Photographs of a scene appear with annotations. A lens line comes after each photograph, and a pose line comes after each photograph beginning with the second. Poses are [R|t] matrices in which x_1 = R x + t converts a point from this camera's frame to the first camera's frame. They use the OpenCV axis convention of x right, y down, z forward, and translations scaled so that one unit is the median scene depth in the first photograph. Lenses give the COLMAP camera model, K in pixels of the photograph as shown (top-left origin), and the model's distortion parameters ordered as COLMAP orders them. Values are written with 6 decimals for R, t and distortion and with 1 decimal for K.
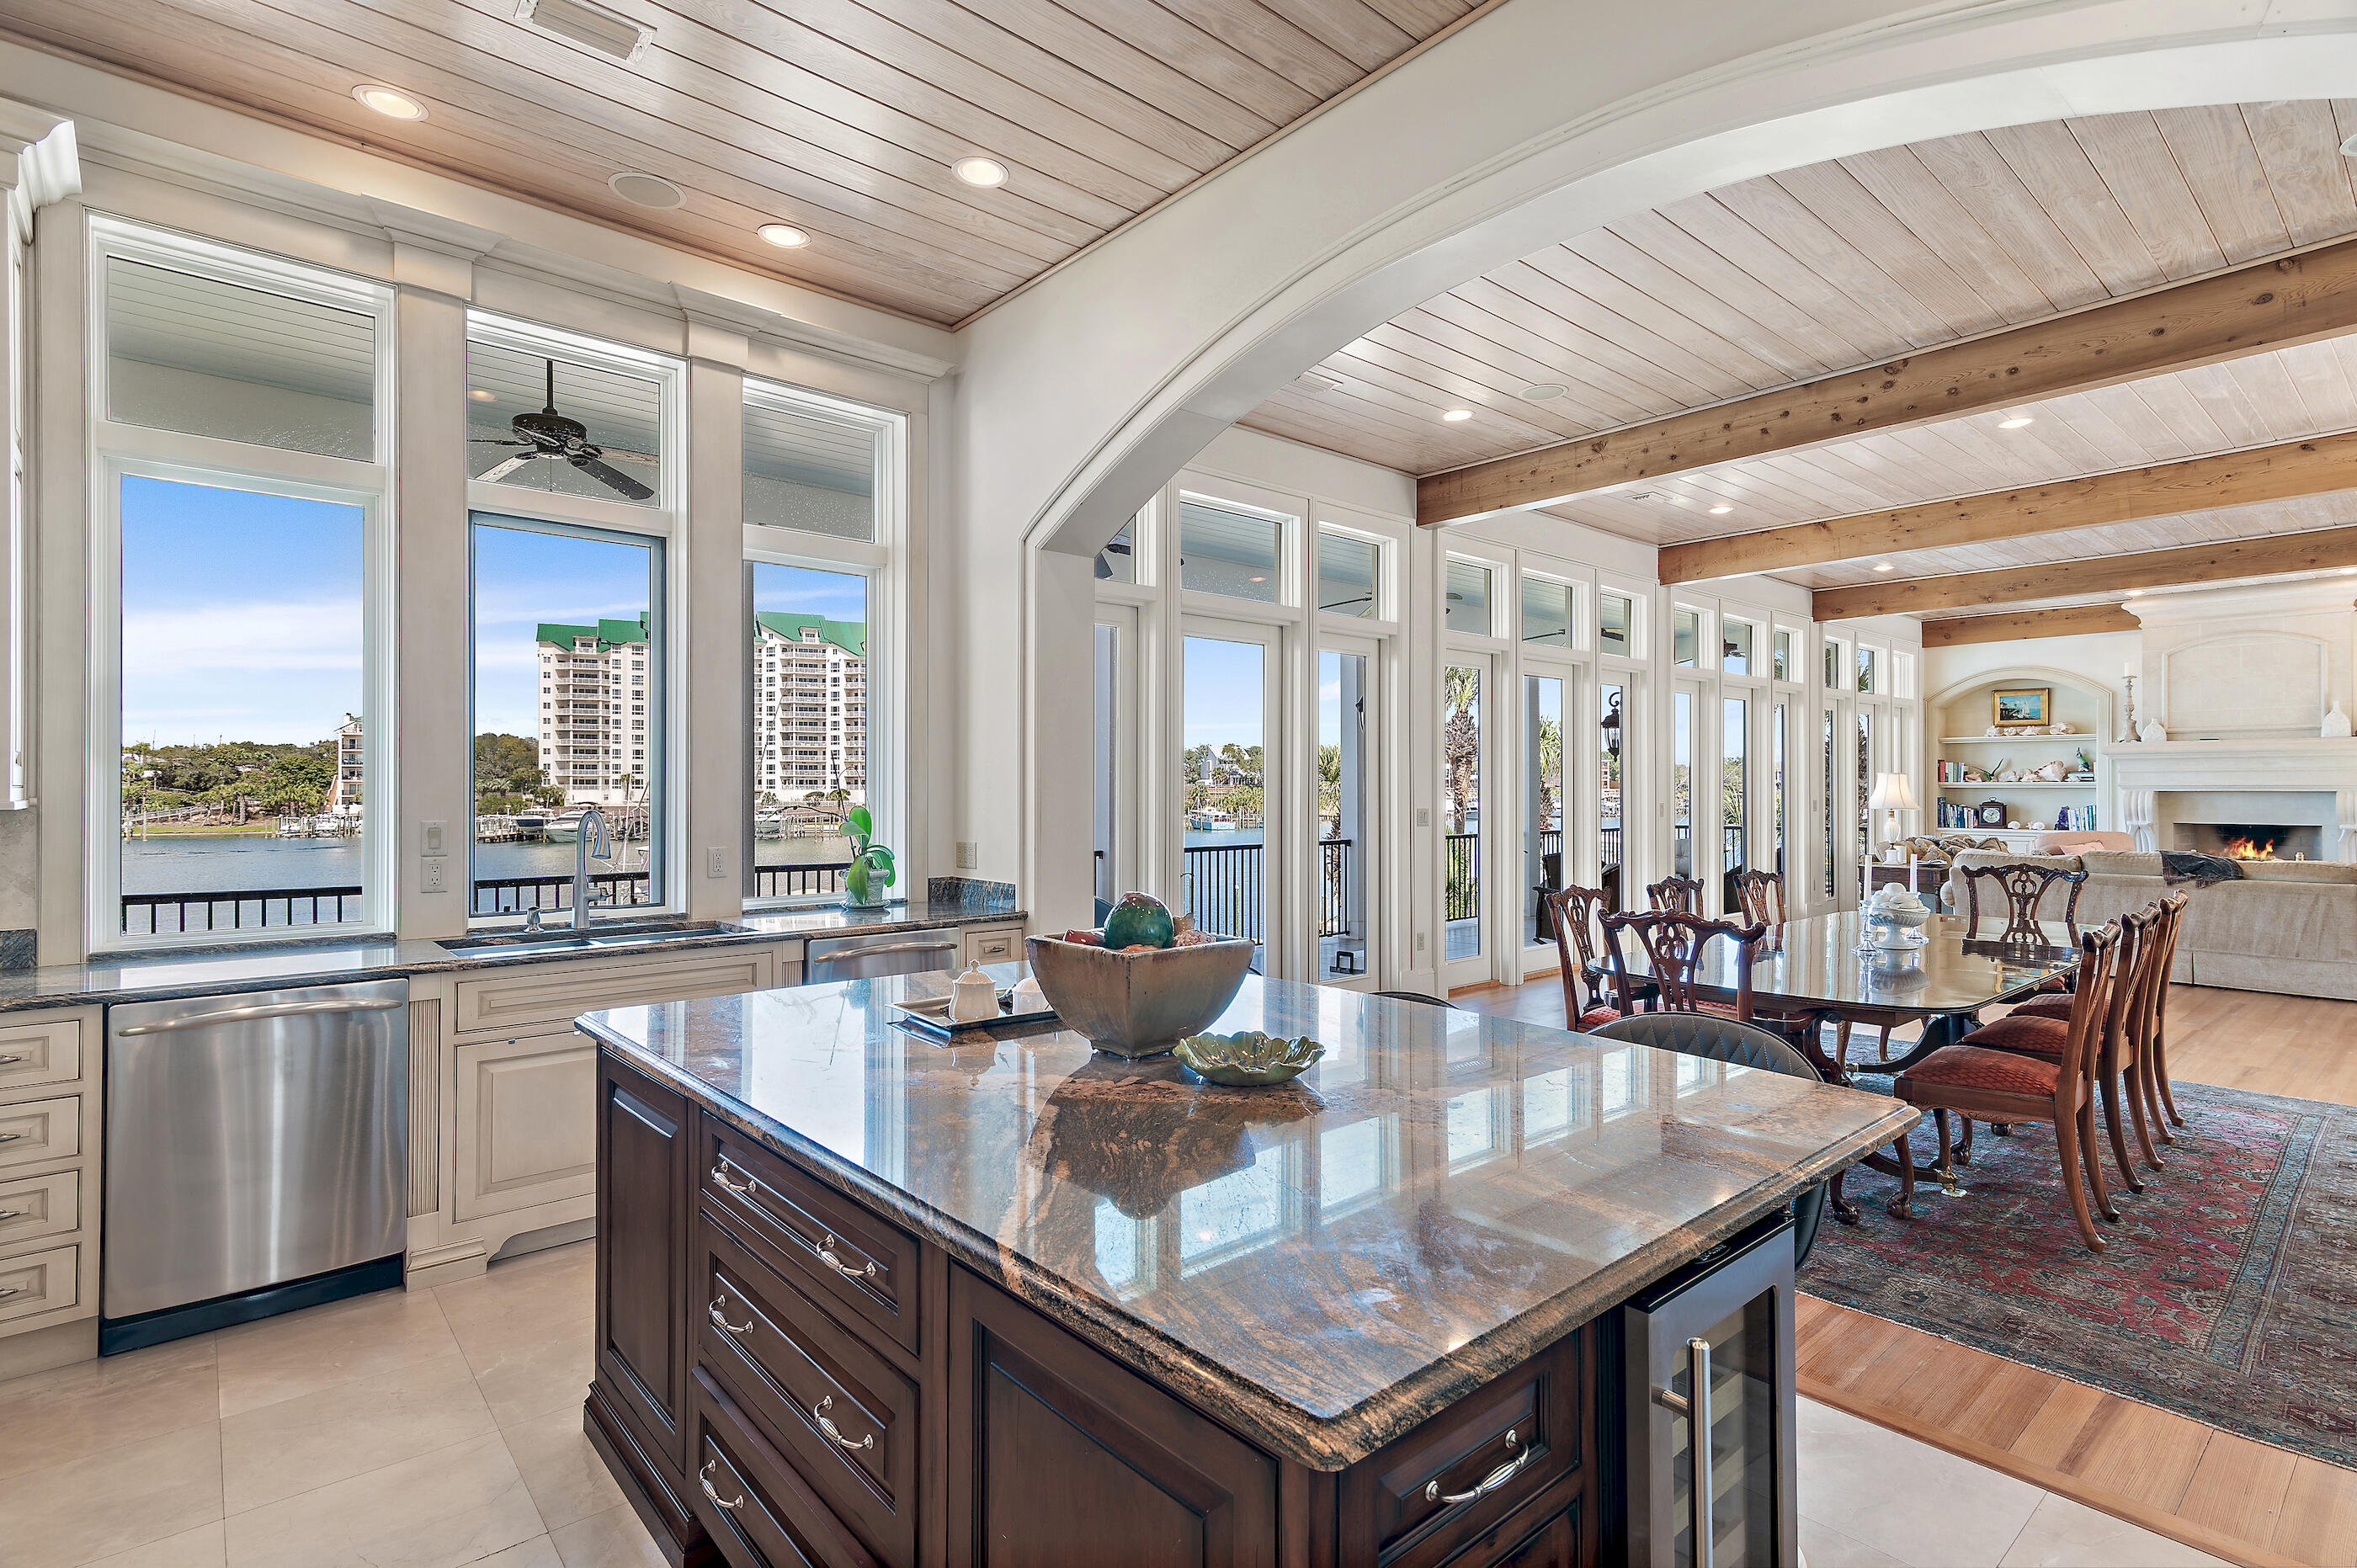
lens RADIAL K [[1152.2, 0, 1178.5], [0, 1152.2, 784.7], [0, 0, 1]] dist [0.008118, 0.001125]
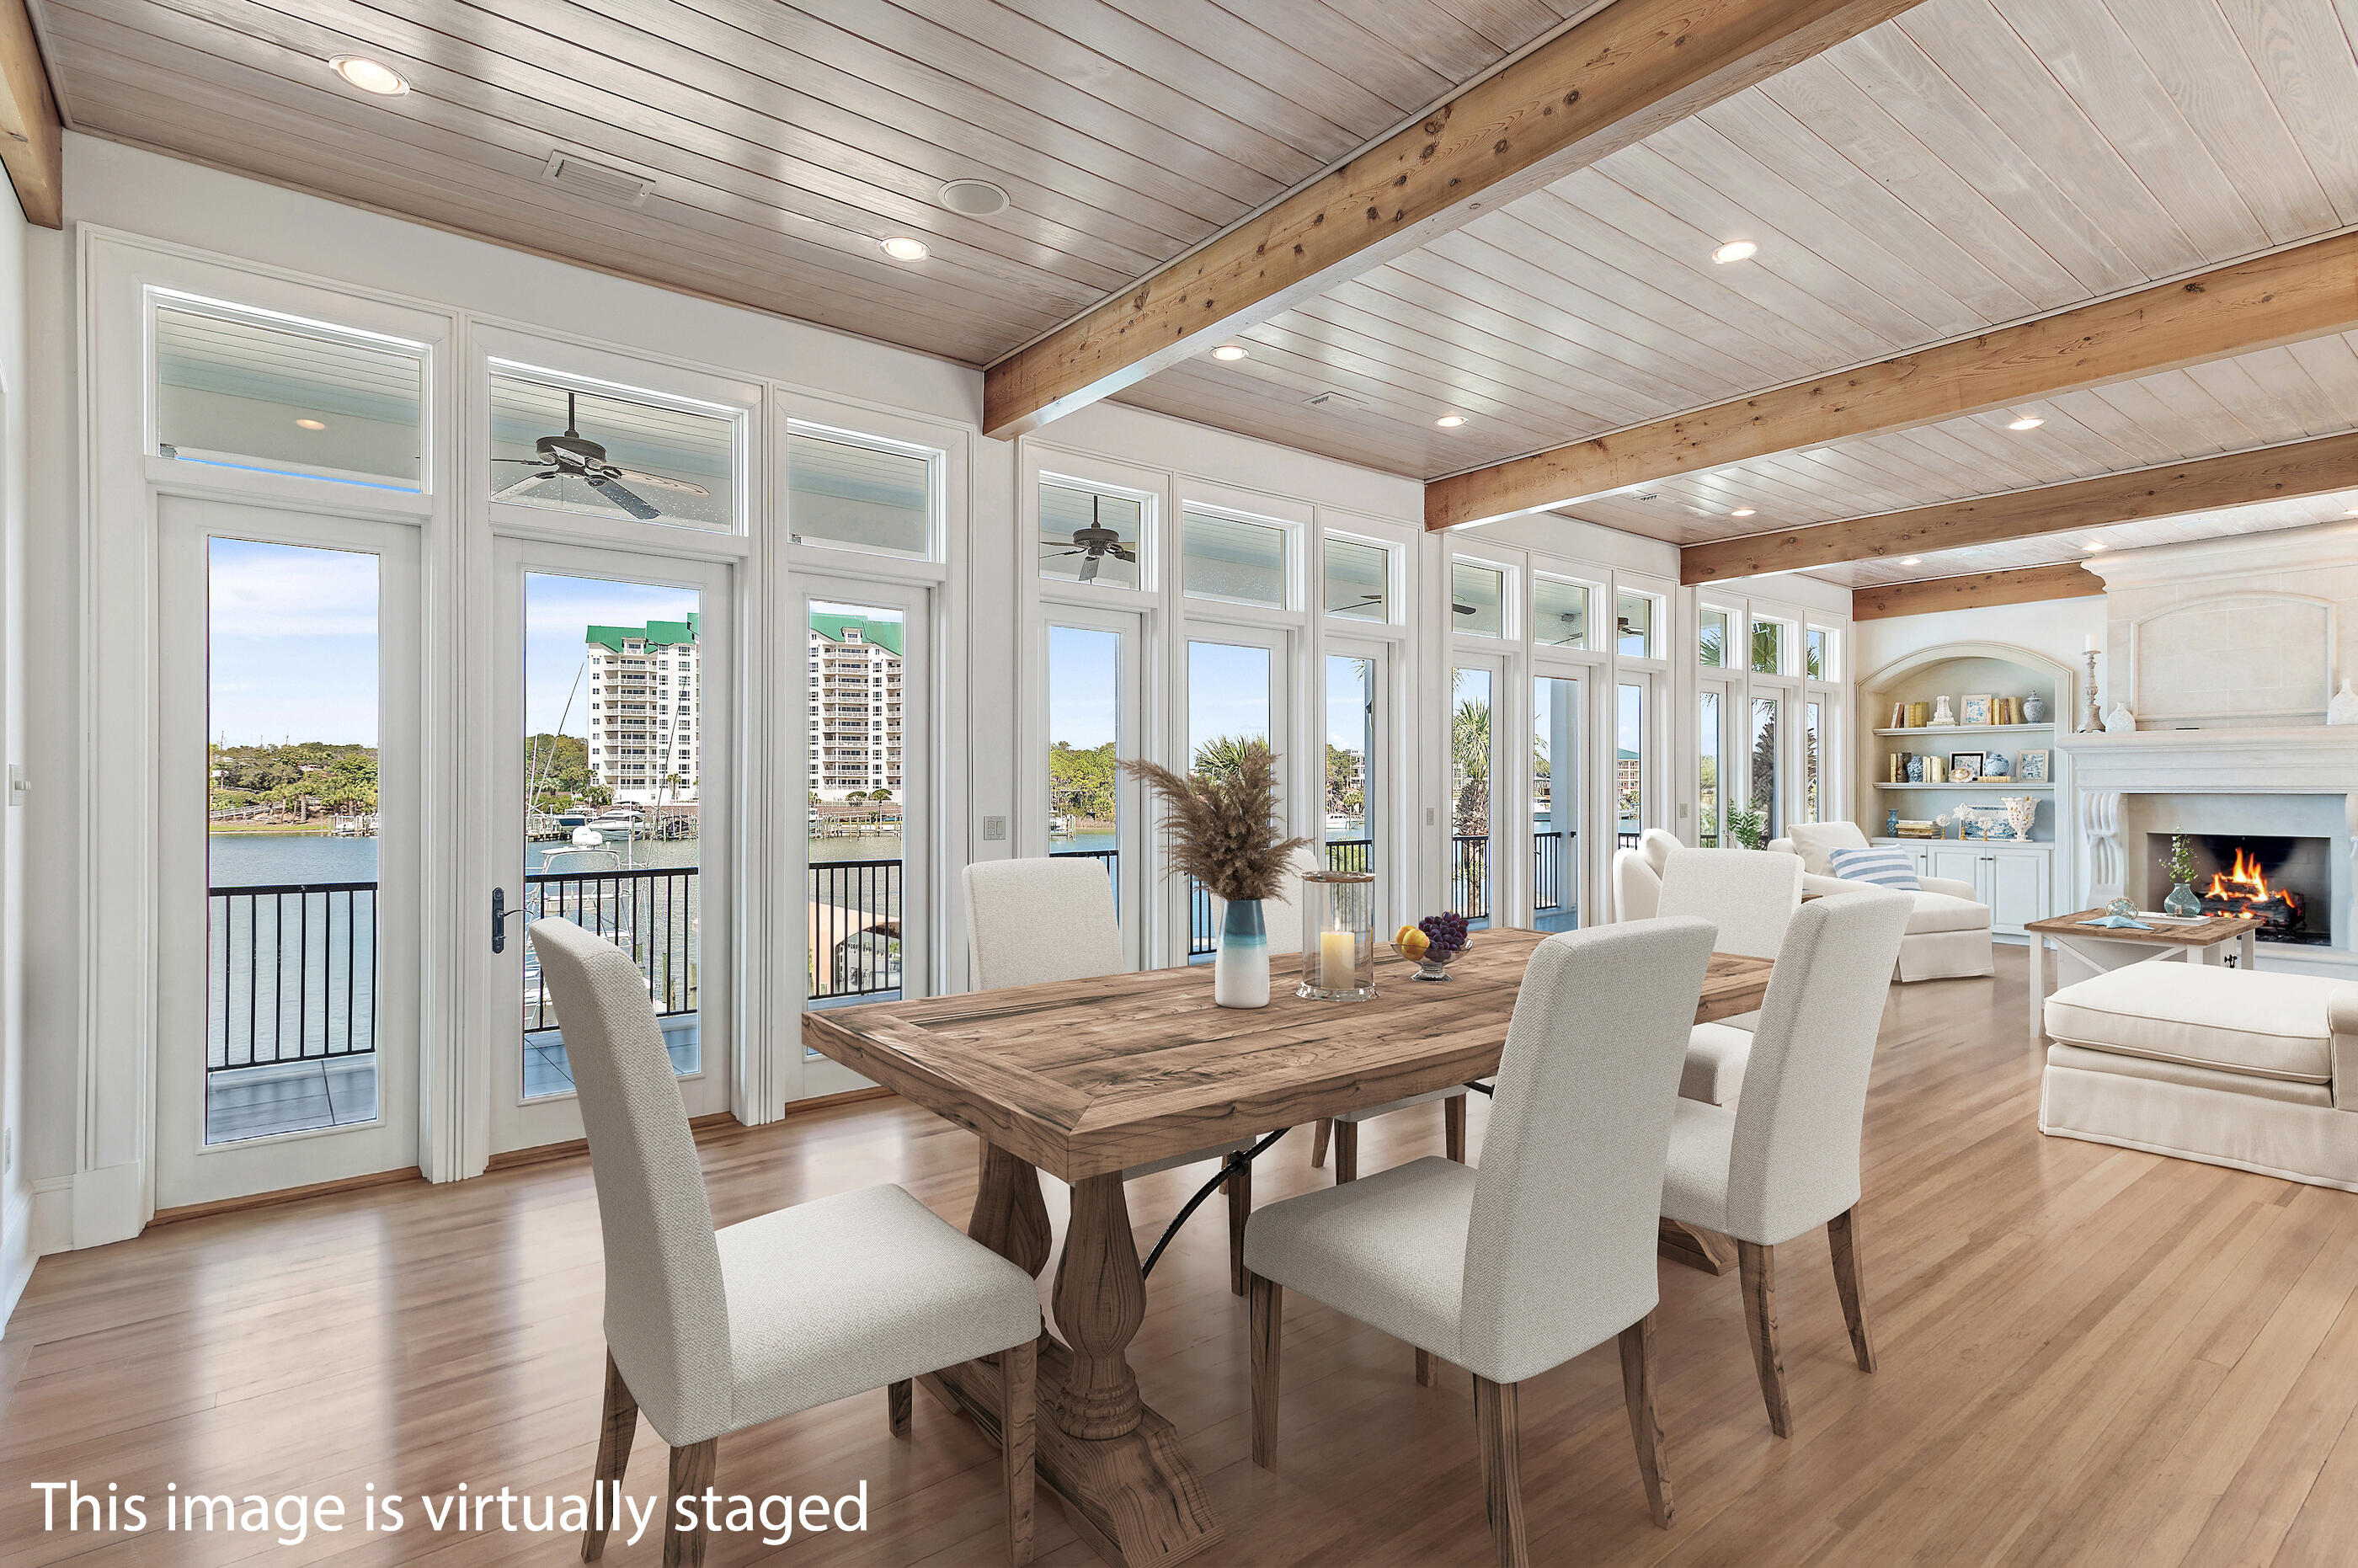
lens RADIAL K [[1152.8, 0, 1181.2], [0, 1152.8, 758.8], [0, 0, 1]] dist [0.008118, 0.001125]
pose [[0.998984, -0.000337, -0.045060, 0.201437], [-0.000668, 0.999751, -0.022290, 0.000159], [0.045056, 0.022298, 0.998736, 0.148075]]
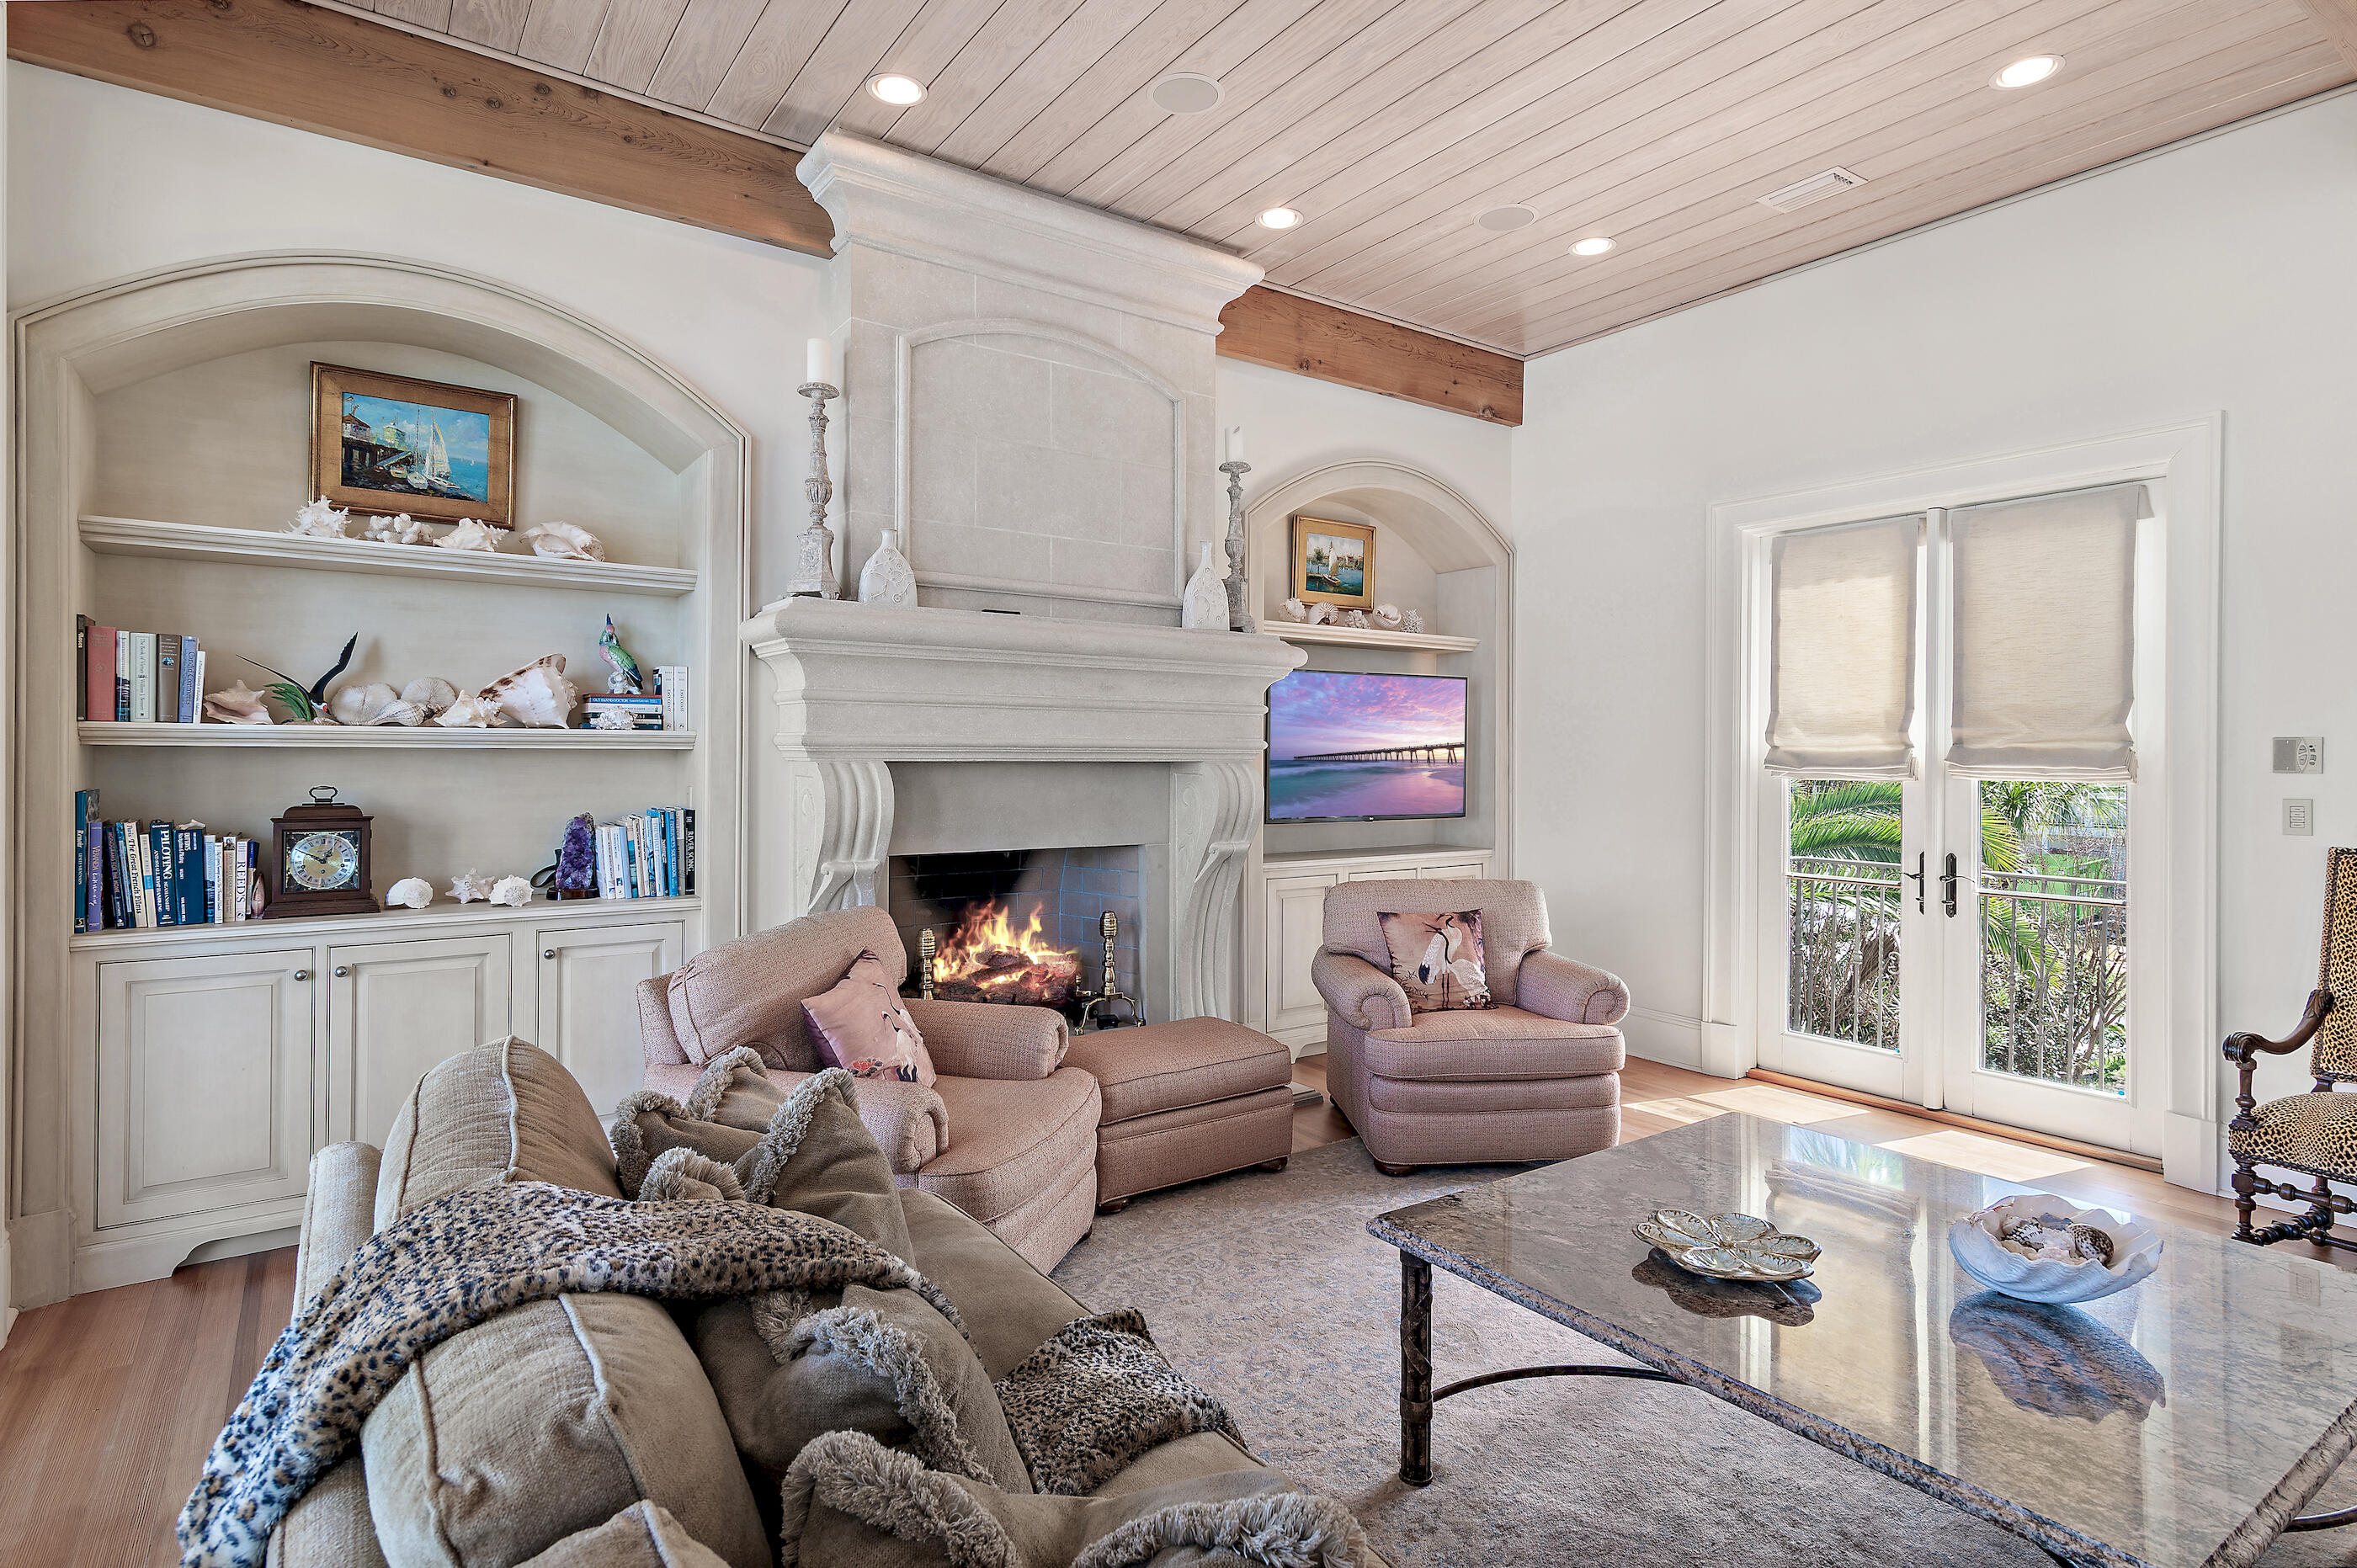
lens RADIAL K [[1253.1, 0, 1212.5], [0, 1253.1, 745.0], [0, 0, 1]] dist [0.019260, 0.001095]
pose [[0.103224, 0.014357, 0.994555, 0.456913], [-0.003118, 0.999896, -0.014111, 0.005193], [-0.994653, -0.001644, 0.103258, 0.787631]]
